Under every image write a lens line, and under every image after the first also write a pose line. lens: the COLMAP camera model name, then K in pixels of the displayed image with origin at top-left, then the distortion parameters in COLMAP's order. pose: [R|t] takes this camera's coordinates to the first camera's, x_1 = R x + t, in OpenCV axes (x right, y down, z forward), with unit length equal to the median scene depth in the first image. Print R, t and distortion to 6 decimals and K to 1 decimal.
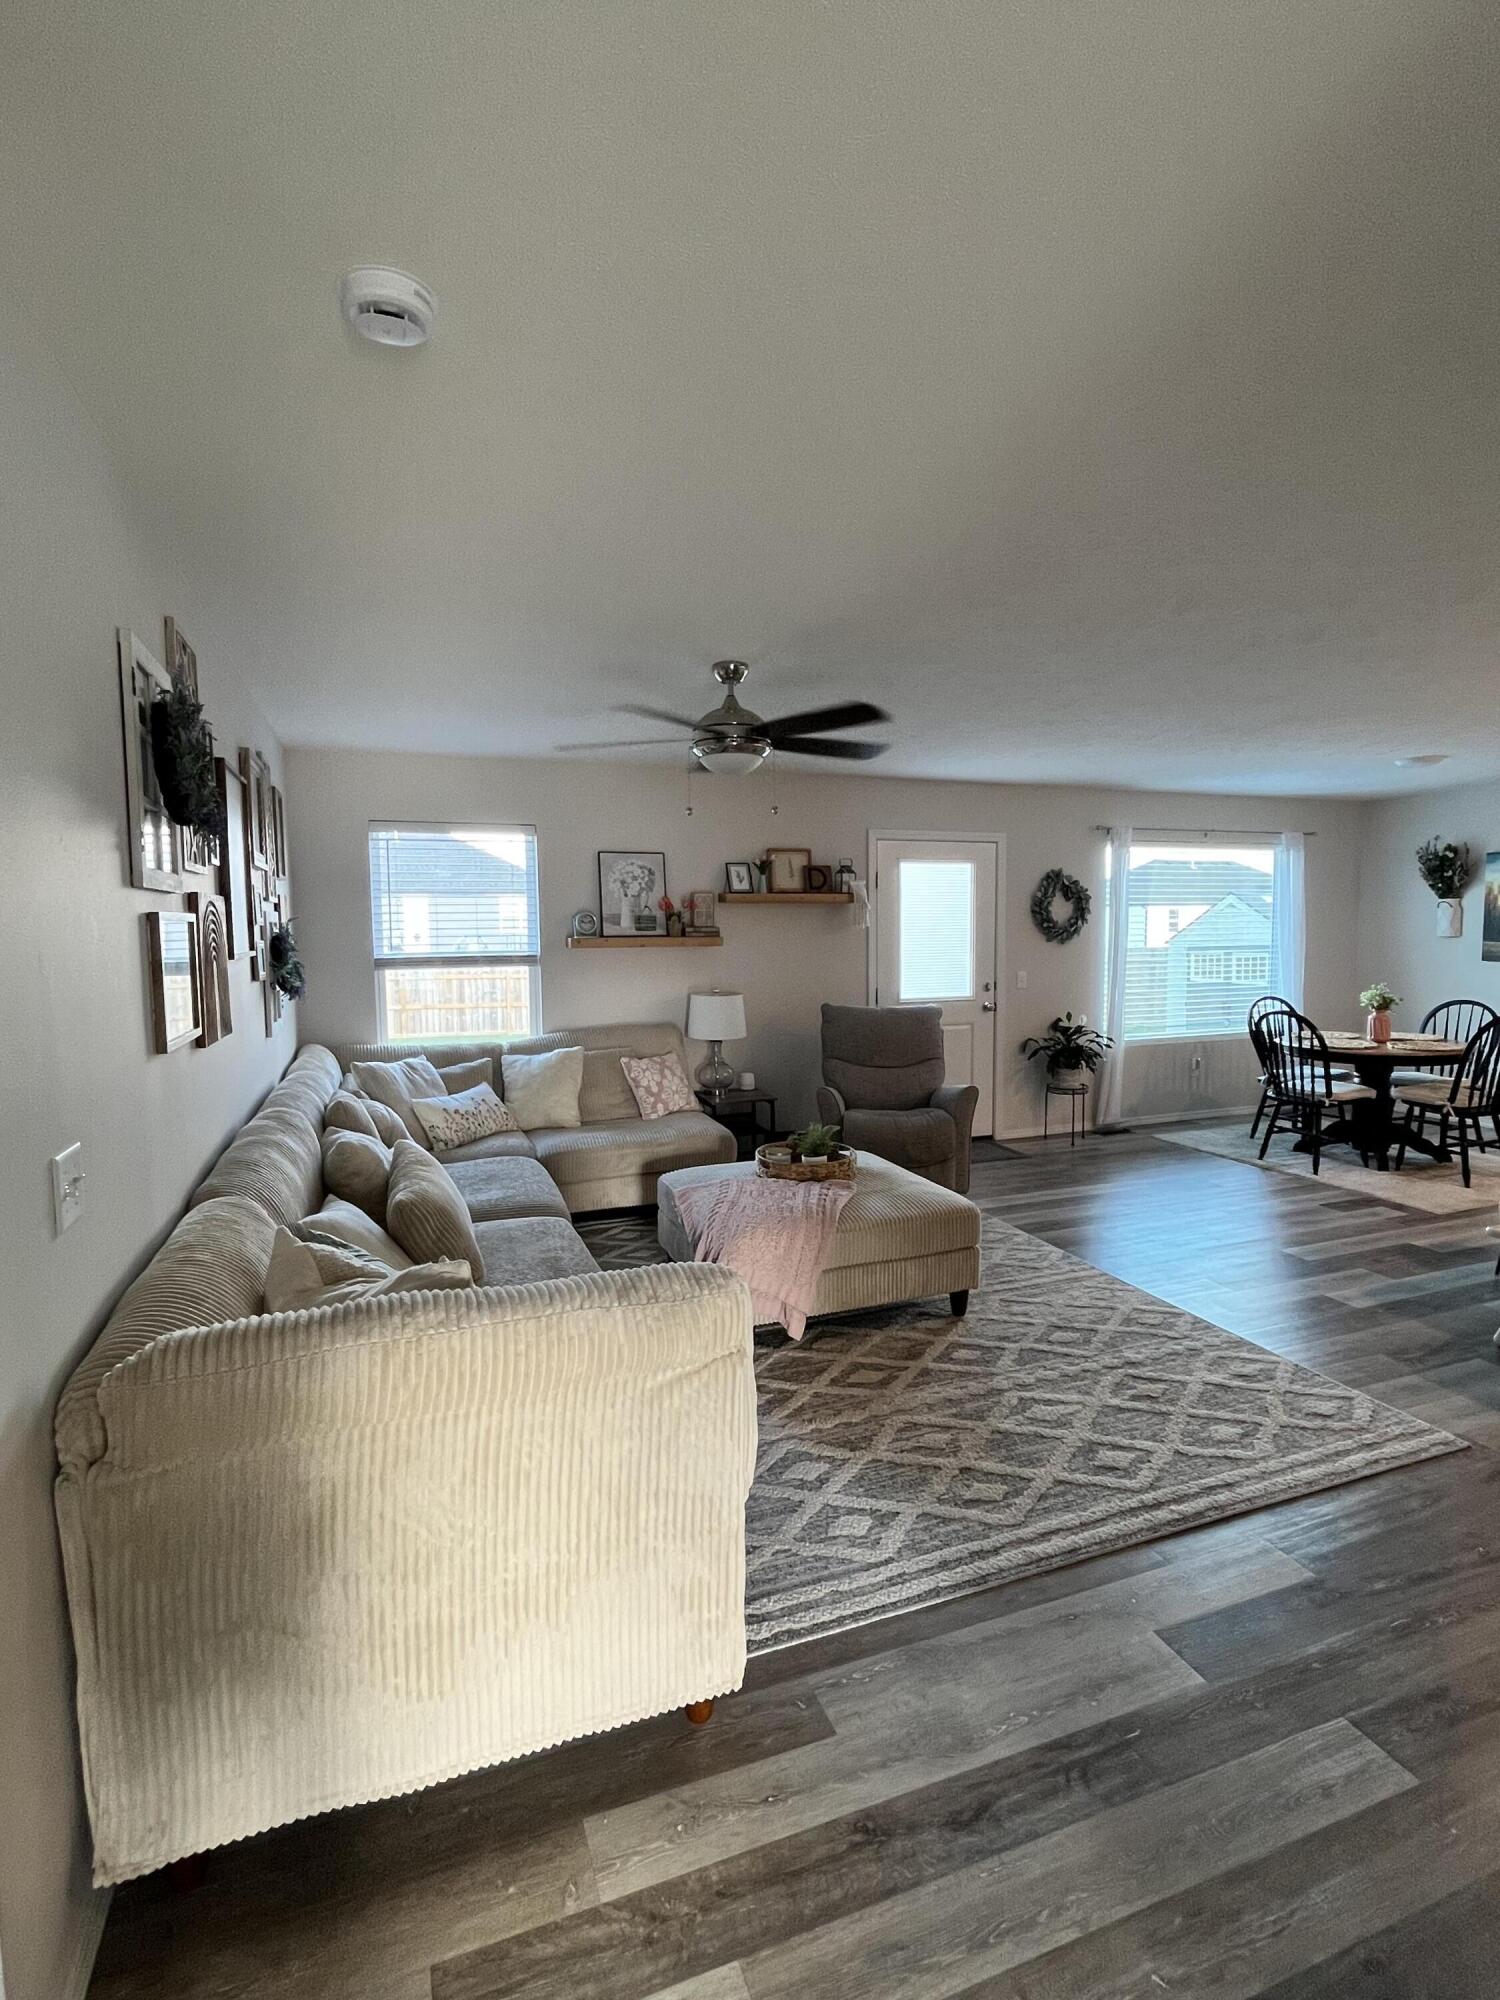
lens RADIAL K [[962.7, 0, 754.3], [0, 962.7, 1000.8], [0, 0, 1]] dist [-0.010972, -0.000141]
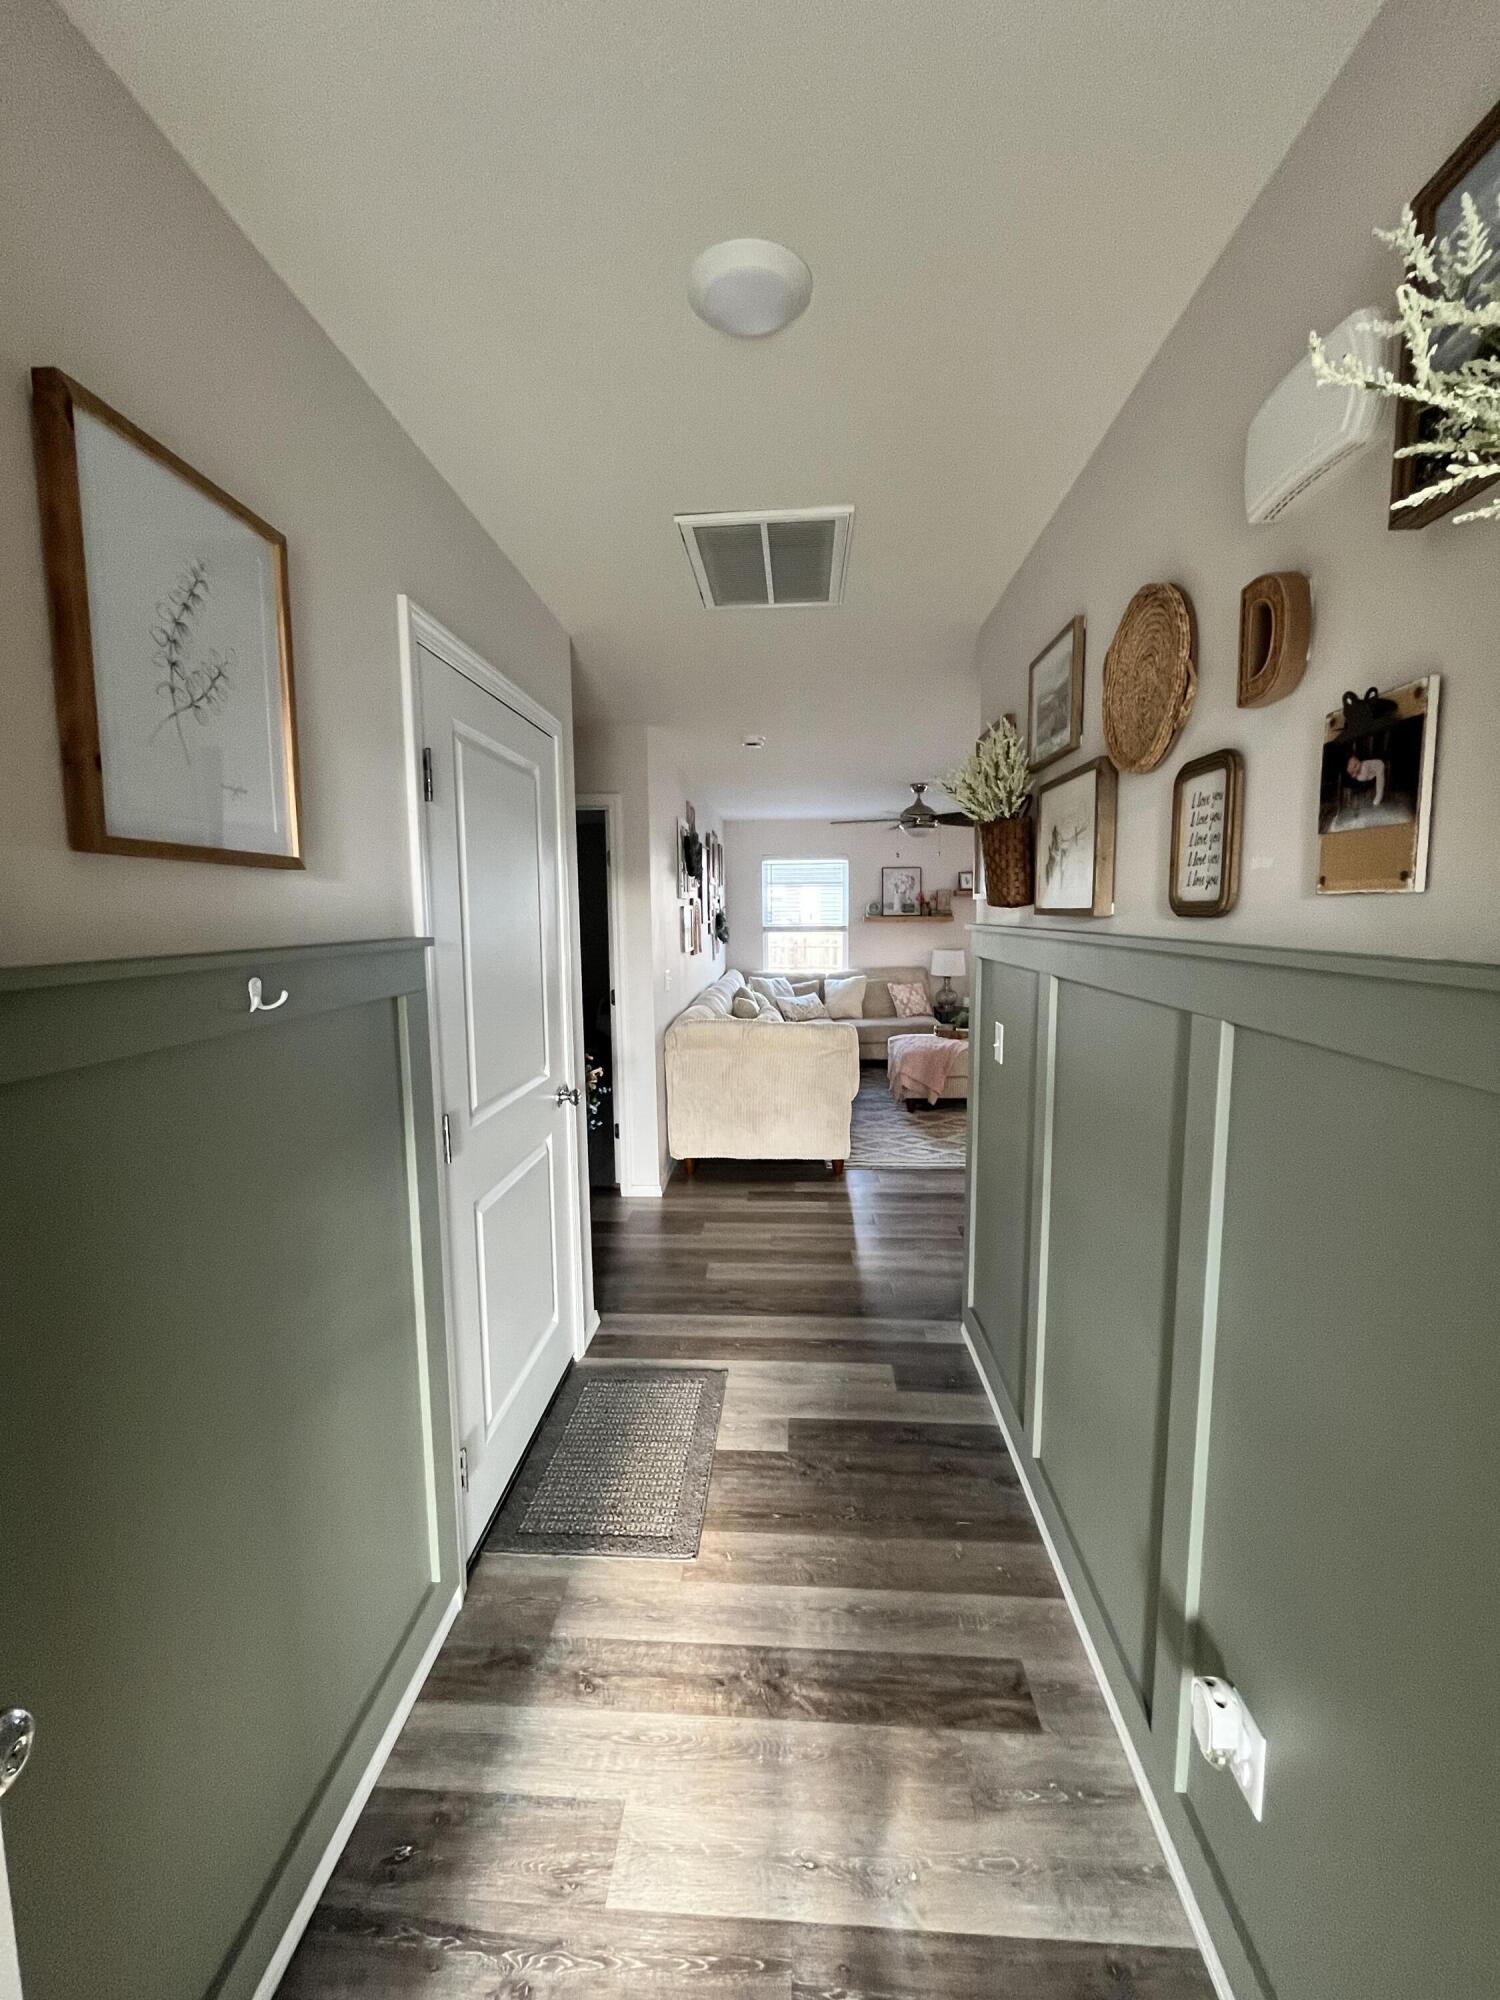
lens RADIAL K [[806.8, 0, 750.0], [0, 806.8, 1000.0], [0, 0, 1]] dist [-0.002750, -0.000675]
pose [[0.914015, 0.045505, -0.403119, 0.241660], [-0.031274, 0.998636, 0.041818, 0.036272], [0.404472, -0.025615, 0.914192, -0.498387]]
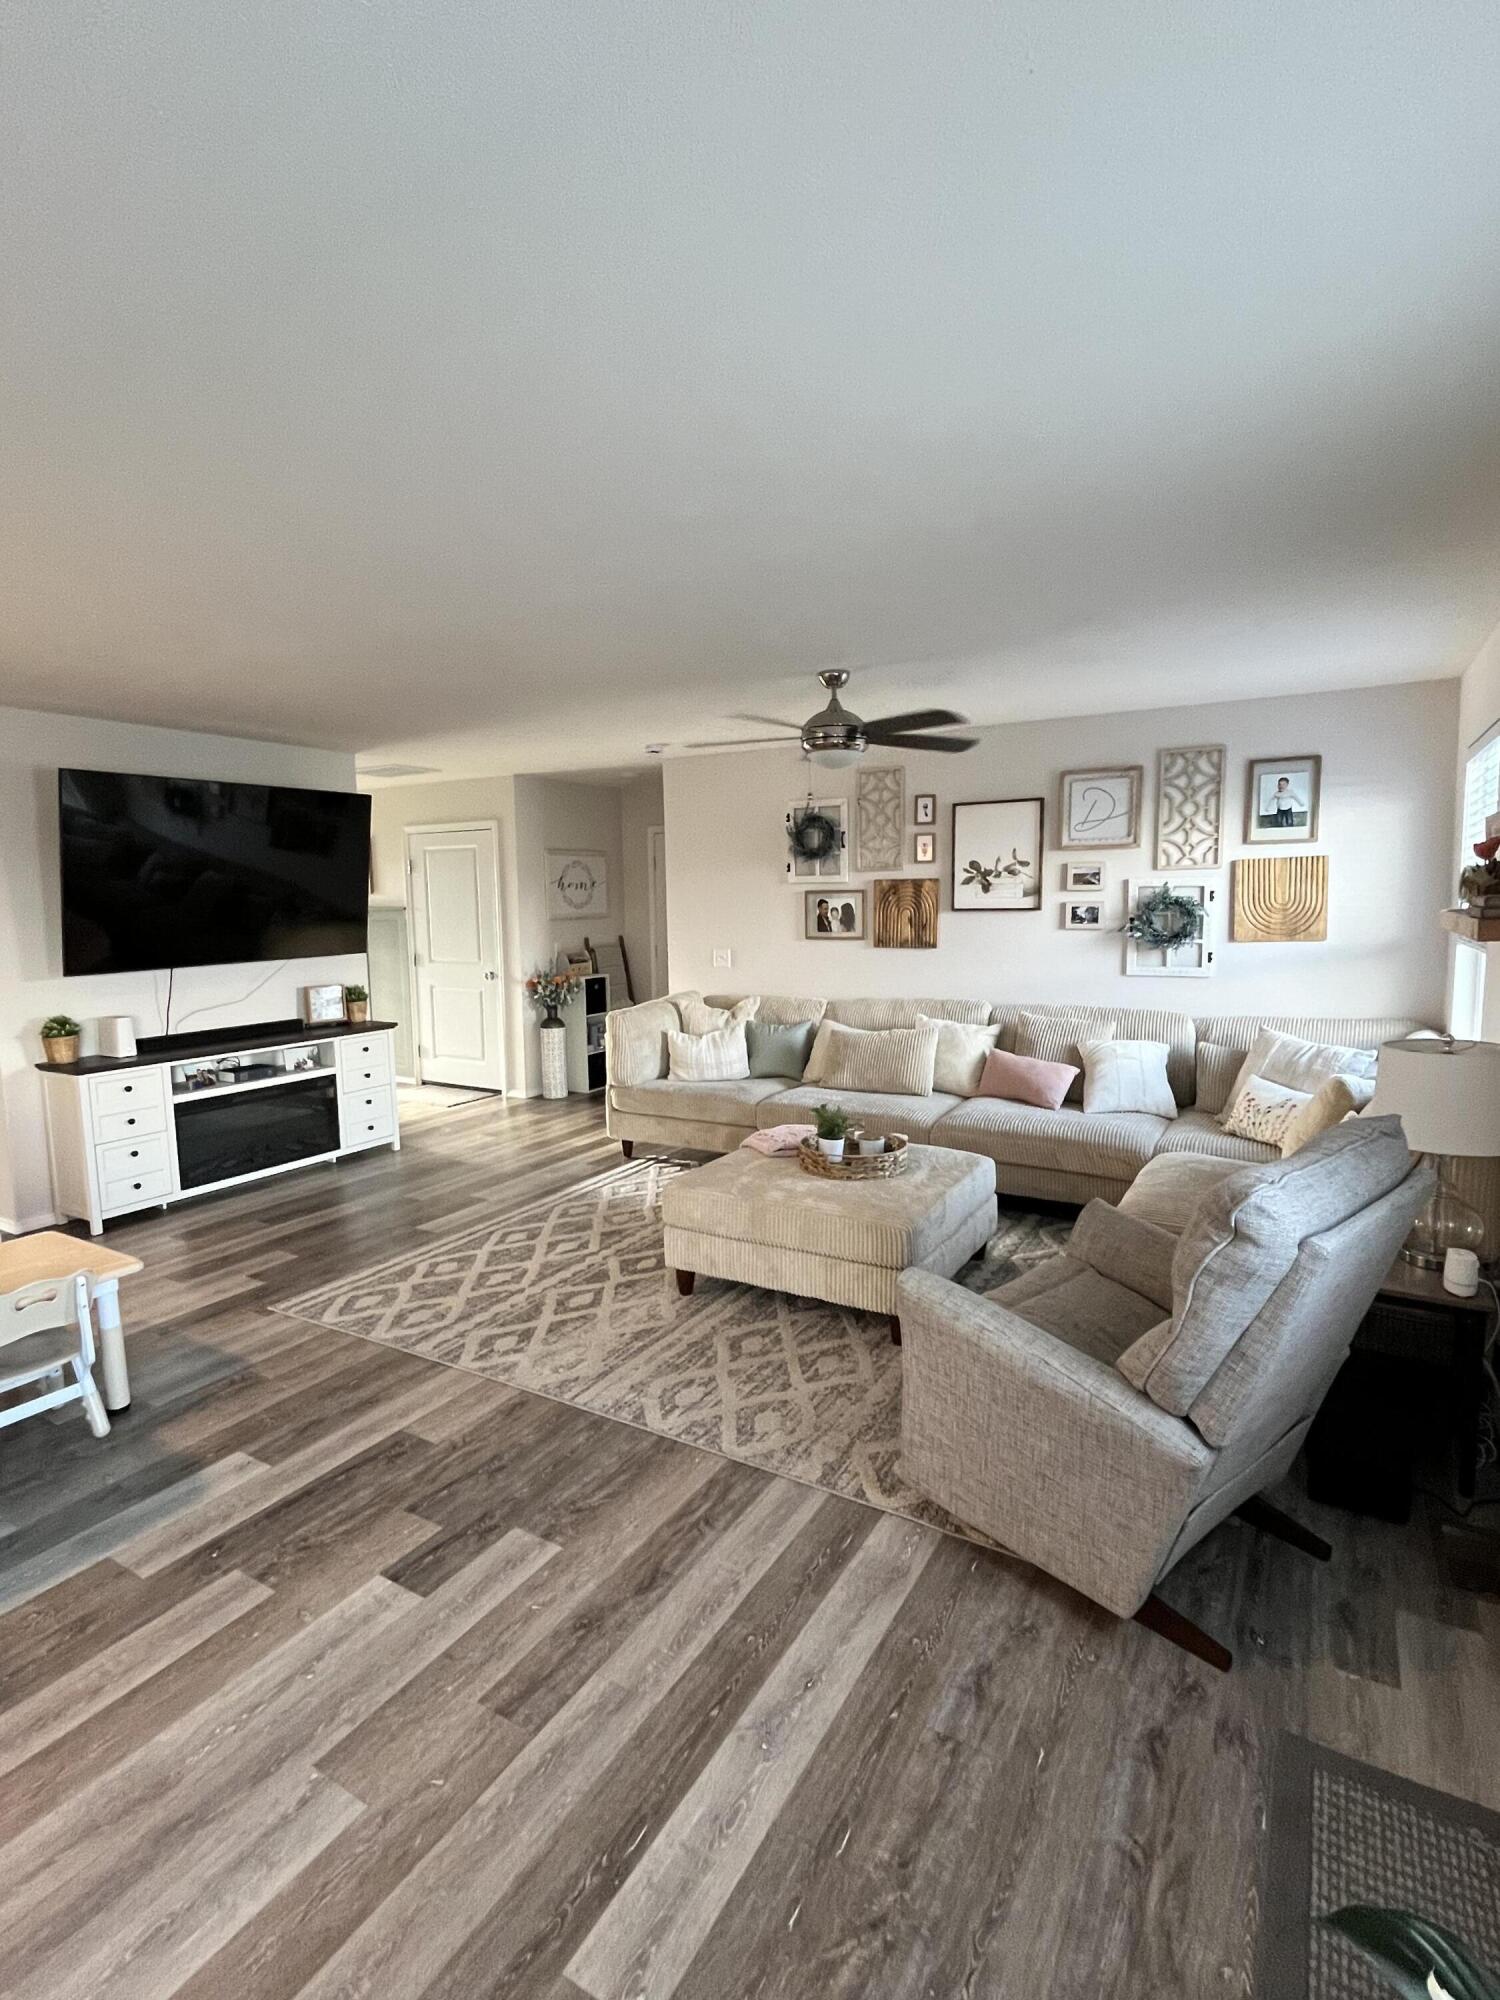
lens RADIAL K [[962.7, 0, 754.3], [0, 962.7, 1000.8], [0, 0, 1]] dist [-0.010972, -0.000141]
pose [[-0.773608, 0.091751, -0.626987, 0.531440], [-0.024676, 0.984349, 0.174493, -0.105985], [0.633184, 0.150461, -0.759236, 1.233308]]
